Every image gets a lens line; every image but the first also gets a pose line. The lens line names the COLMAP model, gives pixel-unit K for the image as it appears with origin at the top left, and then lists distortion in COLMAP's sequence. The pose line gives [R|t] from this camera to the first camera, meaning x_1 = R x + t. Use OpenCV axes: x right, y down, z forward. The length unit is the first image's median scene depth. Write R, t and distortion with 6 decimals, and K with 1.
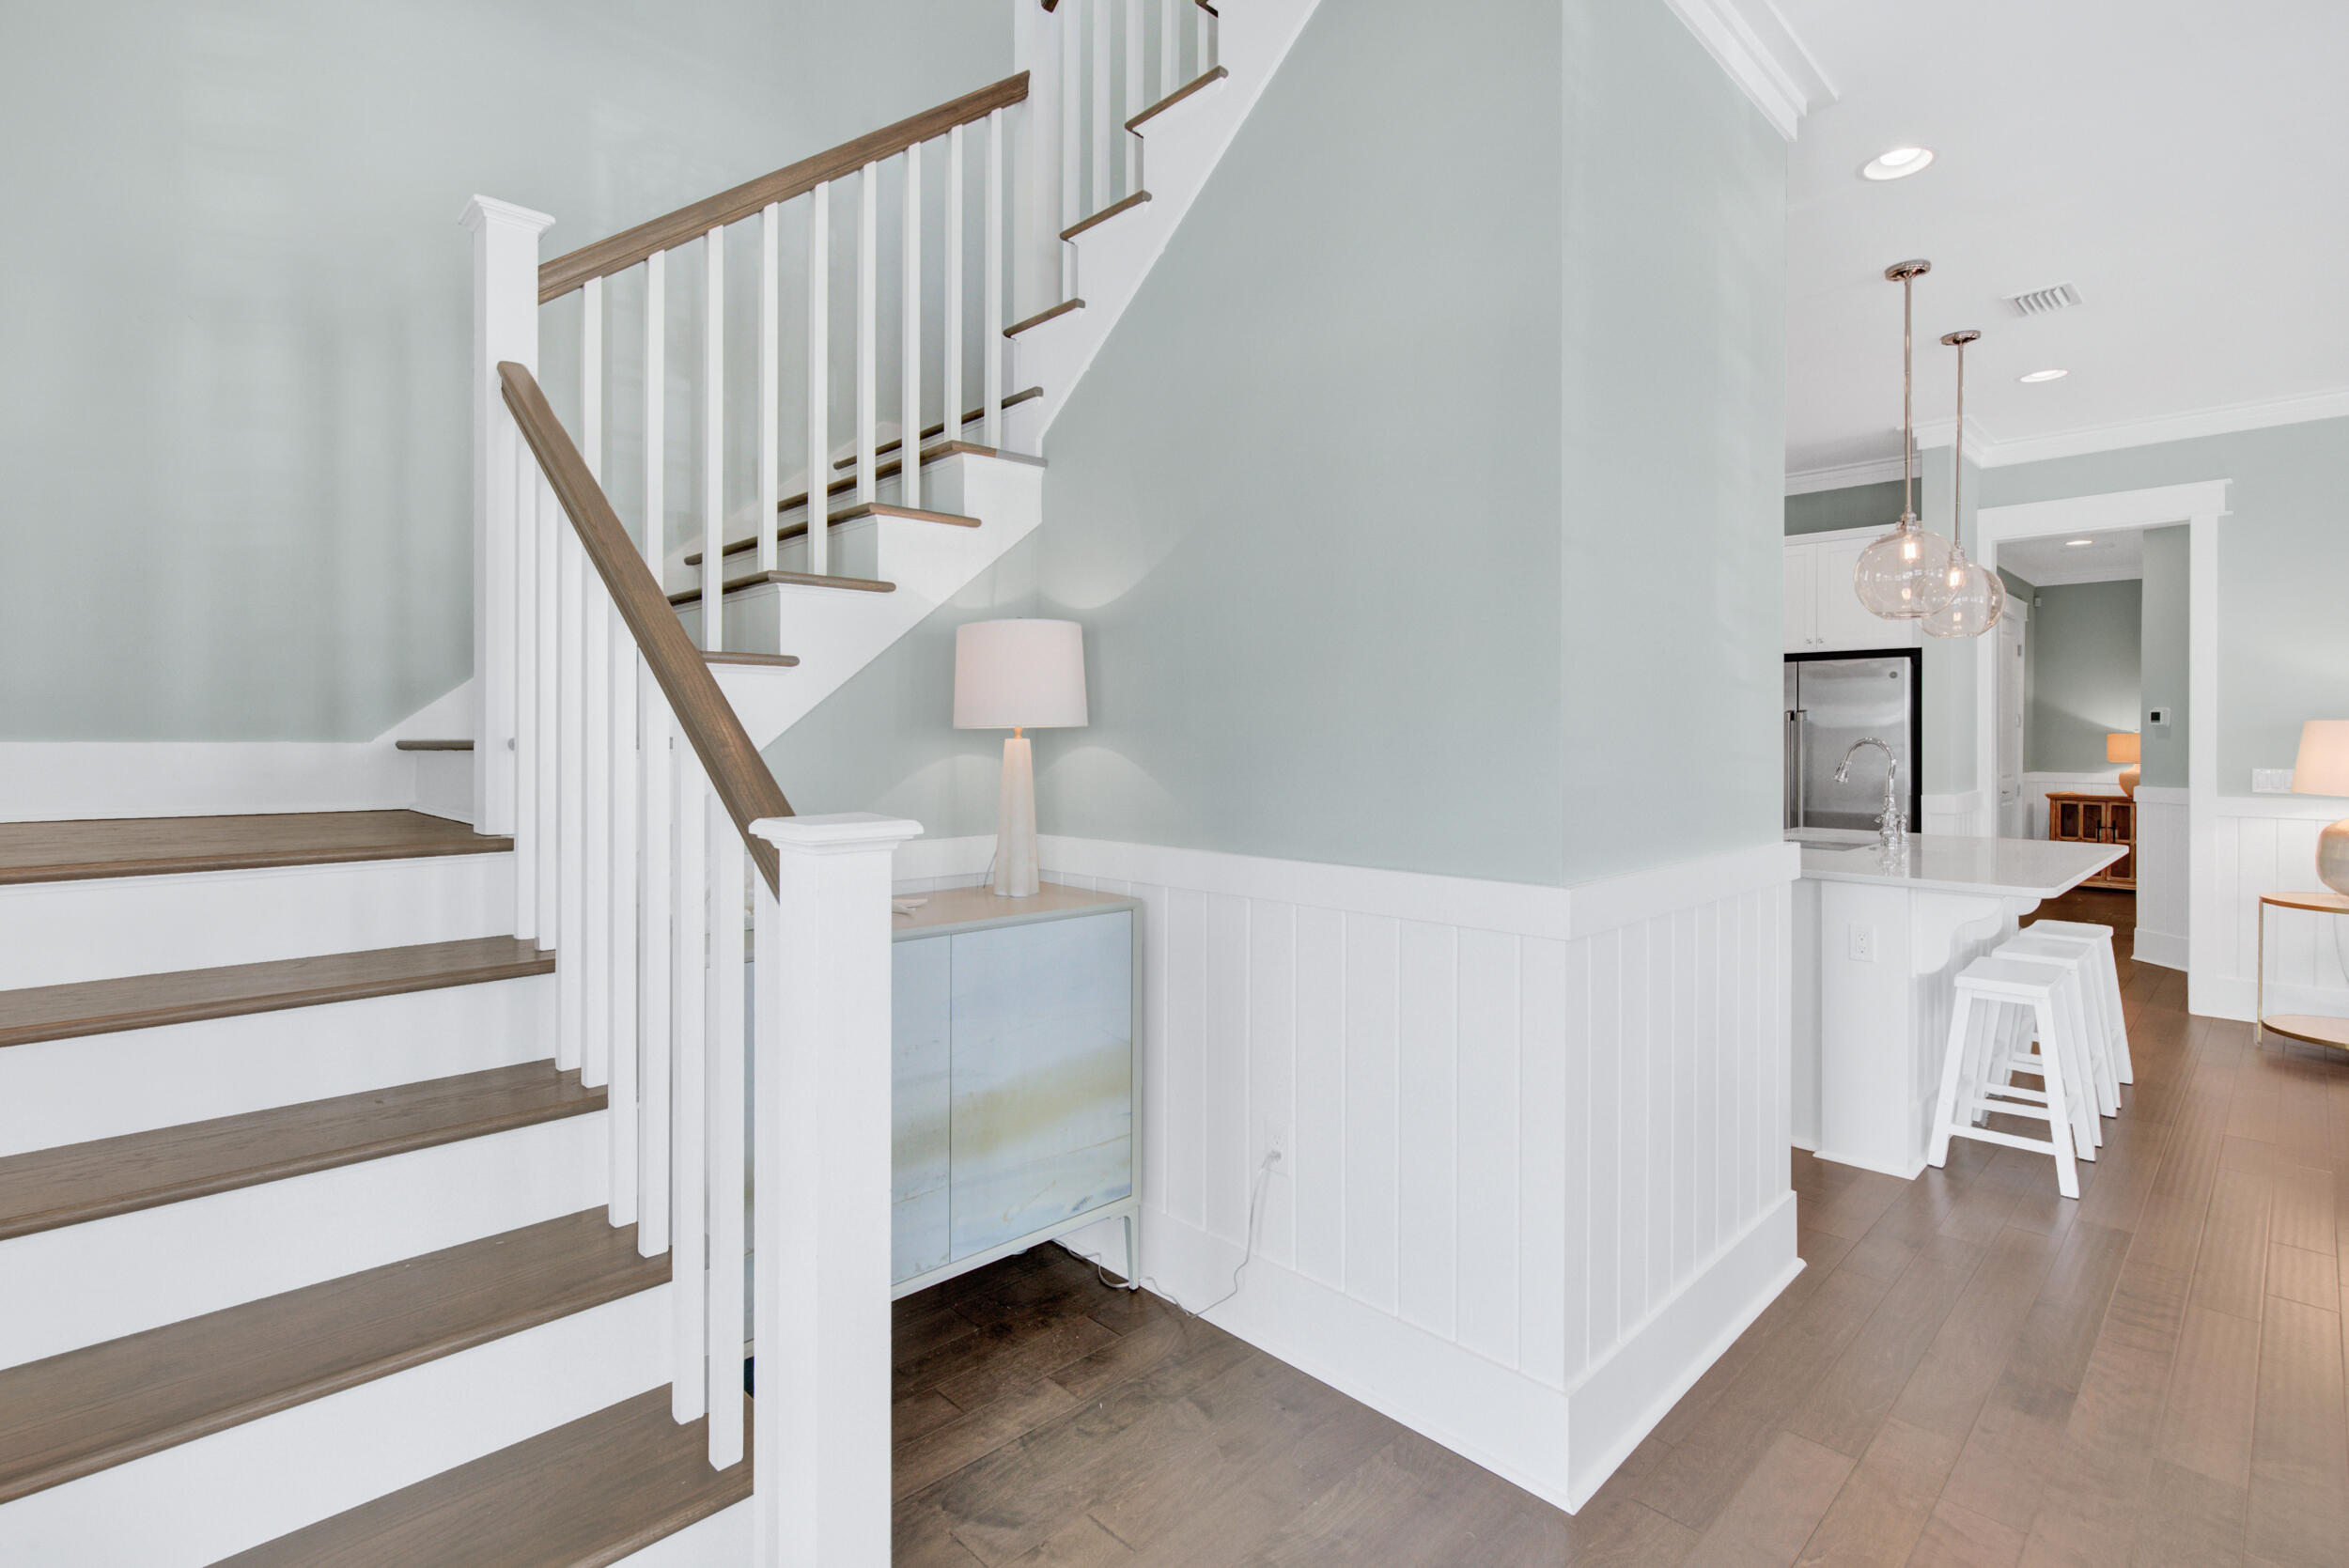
lens RADIAL K [[1087.7, 0, 1191.0], [0, 1087.7, 747.7], [0, 0, 1]] dist [0.001032, -0.000072]
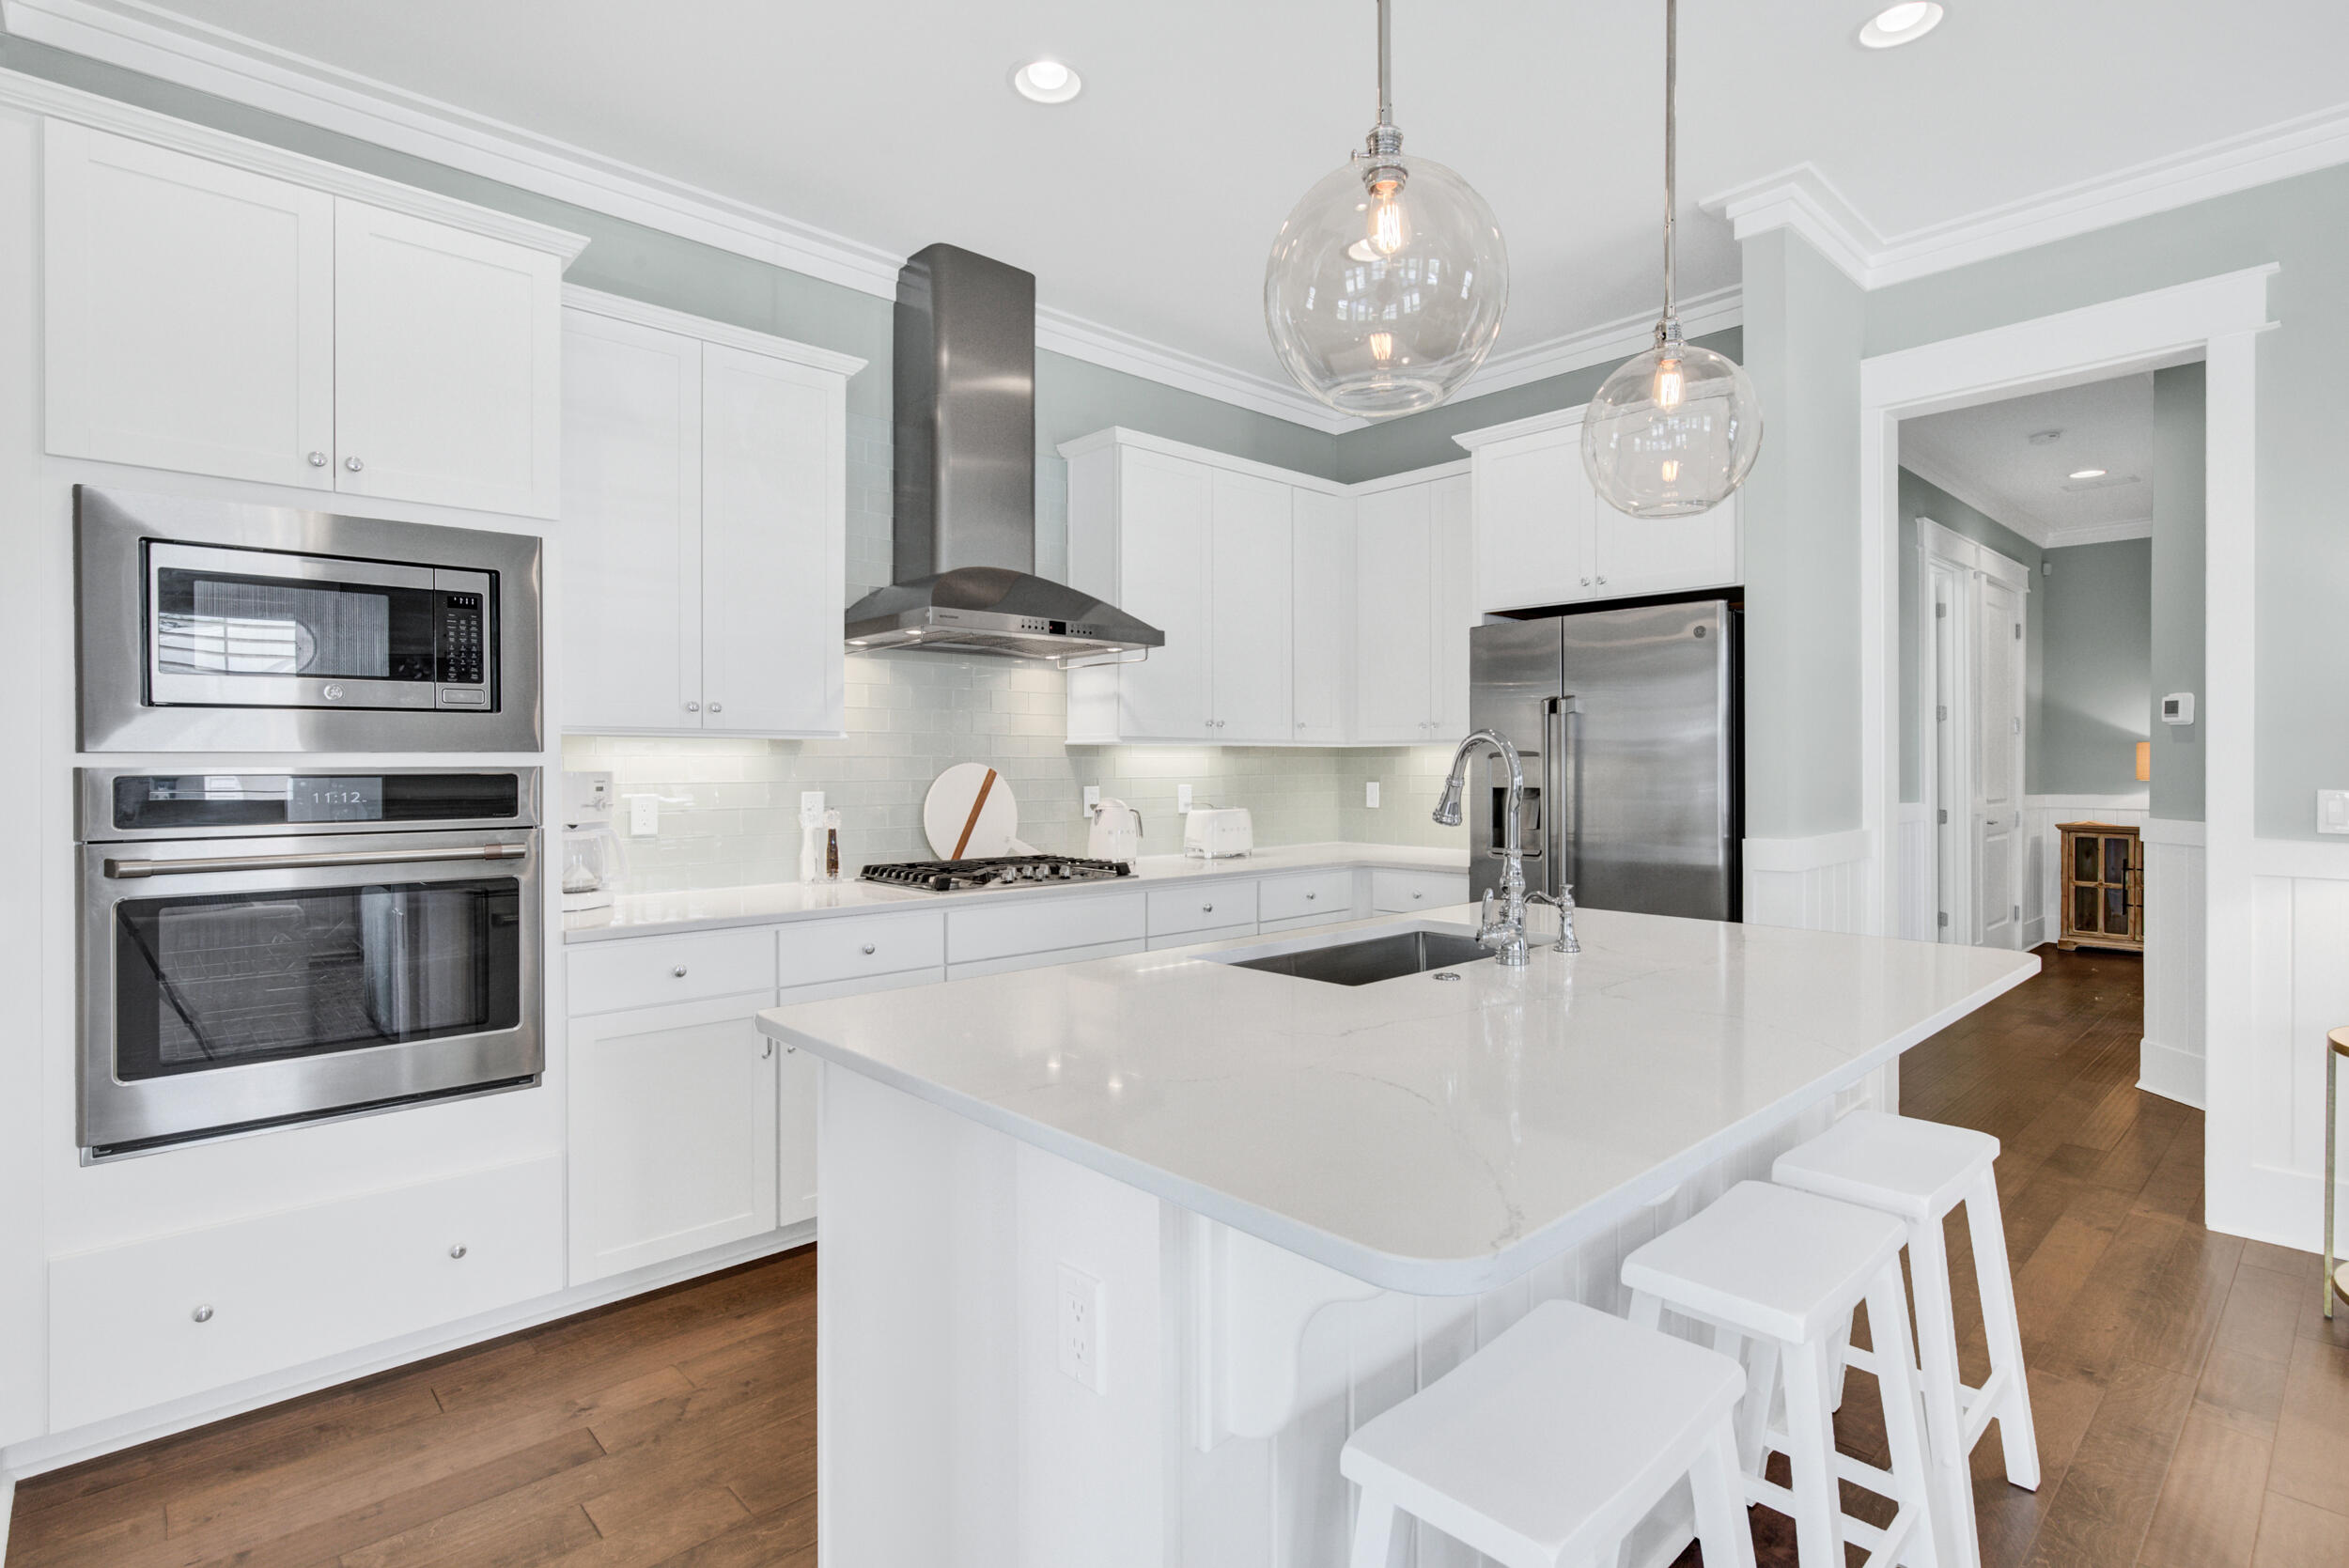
lens RADIAL K [[1181.6, 0, 1178.8], [0, 1181.6, 775.1], [0, 0, 1]] dist [0.002632, 0.000599]
pose [[0.999982, -0.004954, -0.003495, 0.349043], [0.004968, 0.999980, 0.003868, 0.005469], [0.003476, -0.003885, 0.999986, 0.346557]]
